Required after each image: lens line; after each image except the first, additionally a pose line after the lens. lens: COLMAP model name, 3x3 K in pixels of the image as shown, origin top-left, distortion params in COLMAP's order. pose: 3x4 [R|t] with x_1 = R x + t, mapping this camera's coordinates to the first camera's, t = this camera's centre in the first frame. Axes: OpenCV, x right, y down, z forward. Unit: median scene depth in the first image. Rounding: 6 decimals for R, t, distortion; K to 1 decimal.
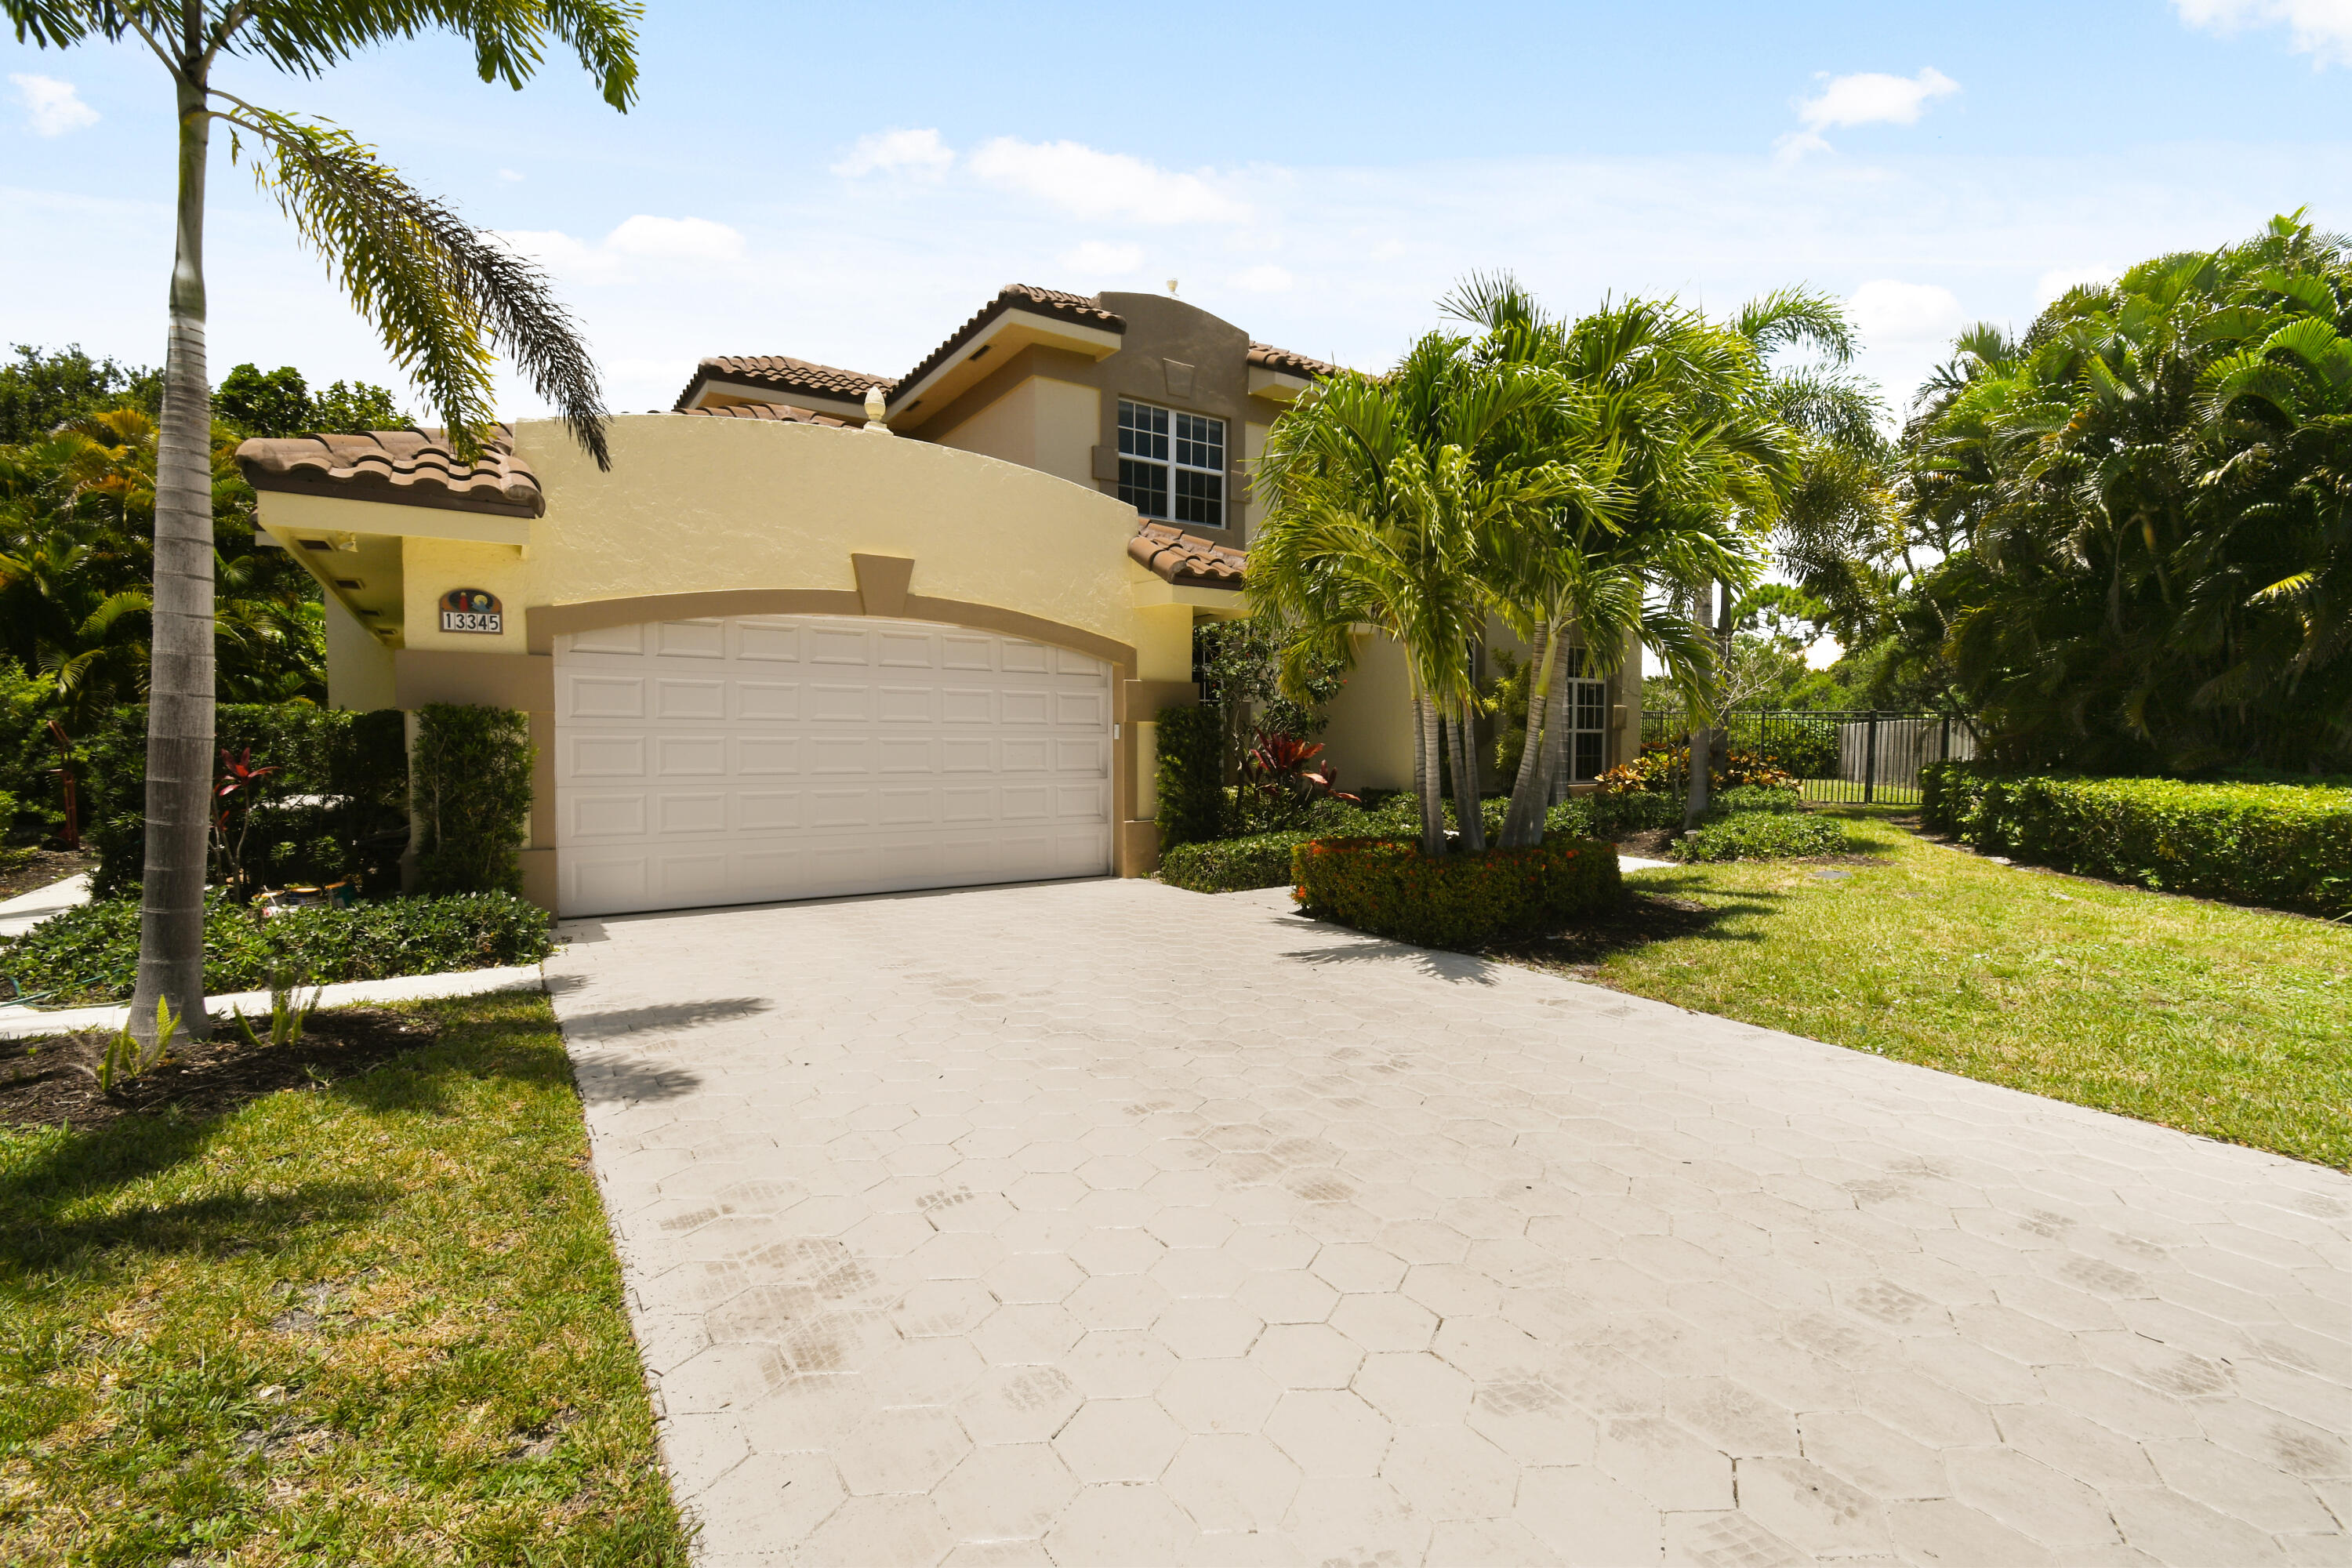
lens RADIAL K [[1034.5, 0, 1172.4], [0, 1034.5, 778.3], [0, 0, 1]] dist [0.004185, 0.000303]
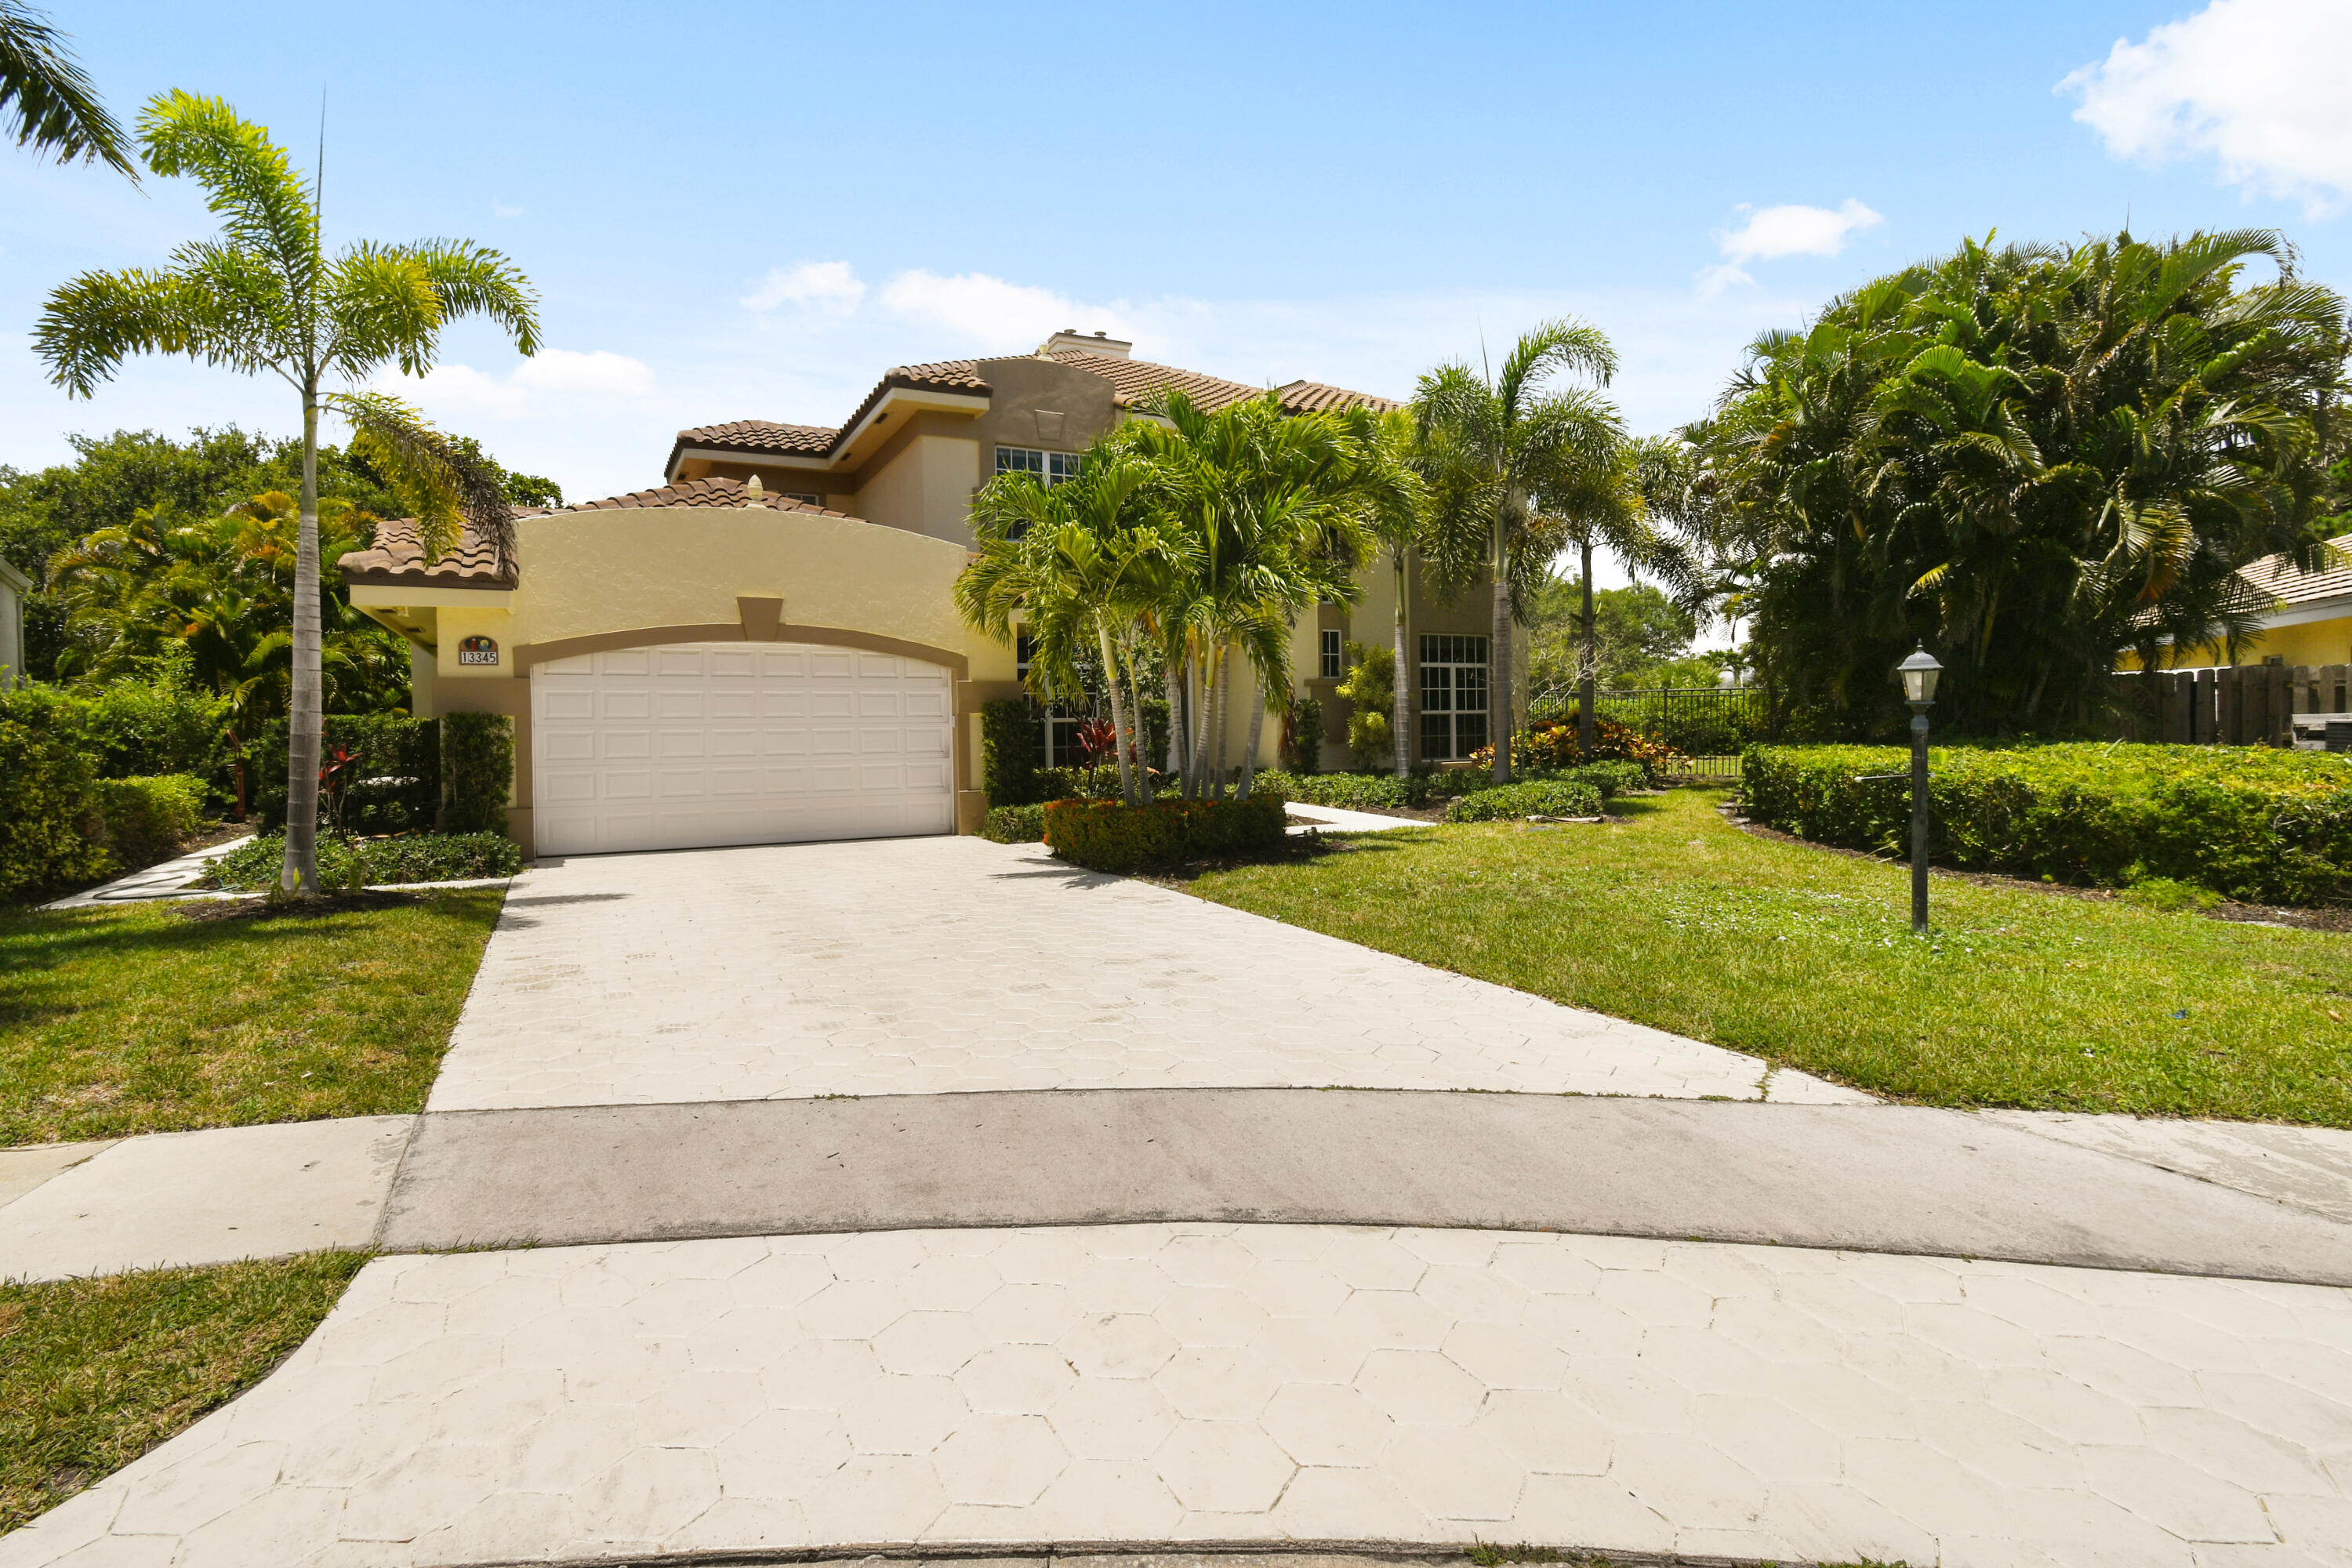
lens RADIAL K [[1214.3, 0, 1173.5], [0, 1214.3, 755.9], [0, 0, 1]] dist [-0.002737, 0.018931]
pose [[0.988366, -0.016401, -0.151210, 0.438725], [0.013647, 0.999722, -0.019229, 0.030059], [0.151483, 0.016941, 0.988315, -0.443144]]
